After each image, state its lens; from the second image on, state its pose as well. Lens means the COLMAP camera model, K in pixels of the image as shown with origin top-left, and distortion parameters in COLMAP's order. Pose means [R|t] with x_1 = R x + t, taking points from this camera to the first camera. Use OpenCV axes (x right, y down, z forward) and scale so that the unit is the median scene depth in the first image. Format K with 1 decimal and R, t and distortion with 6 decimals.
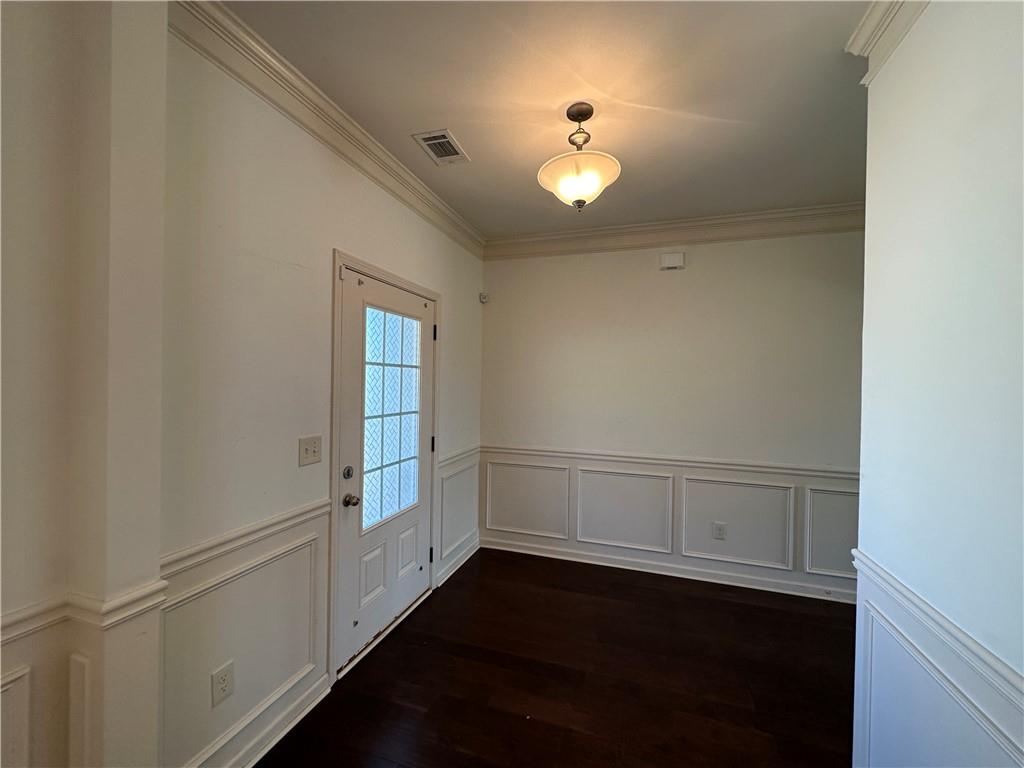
lens RADIAL K [[408.0, 0, 513.5], [0, 408.0, 386.2], [0, 0, 1]] dist [-0.001064, -0.000732]
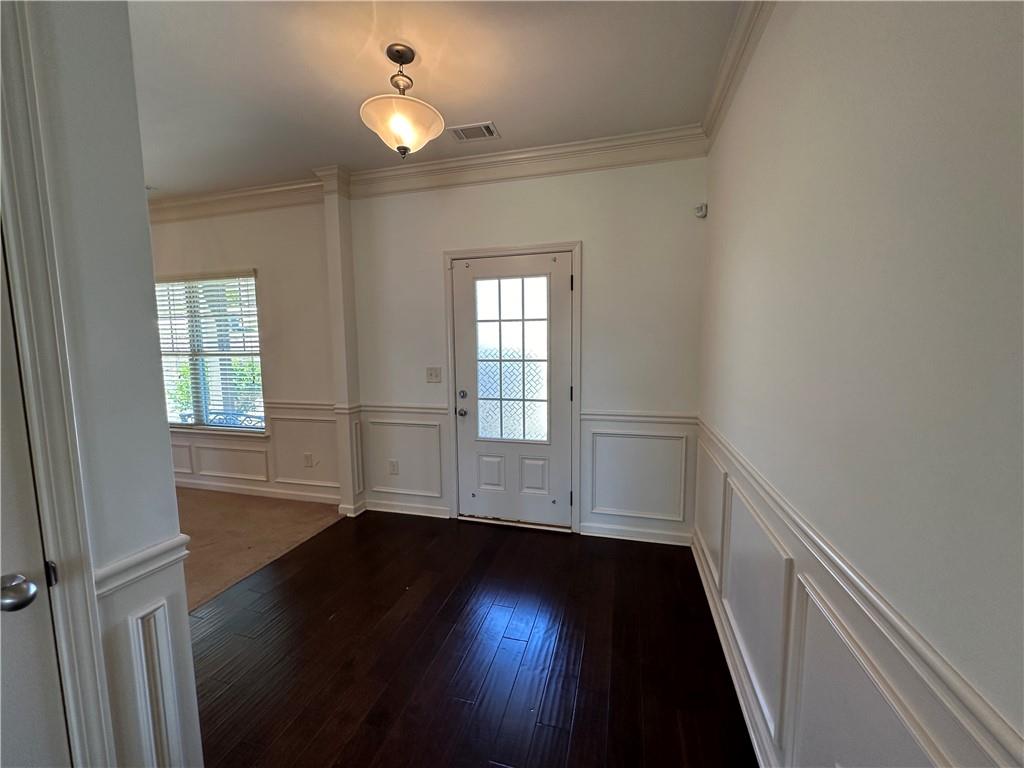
lens RADIAL K [[408.0, 0, 519.9], [0, 408.0, 388.5], [0, 0, 1]] dist [-0.001064, -0.000732]
pose [[0.056846, 0.084890, -0.994767, 1.022776], [-0.003046, 0.996389, 0.084854, 0.052973], [0.998378, -0.001793, 0.056899, 1.013672]]
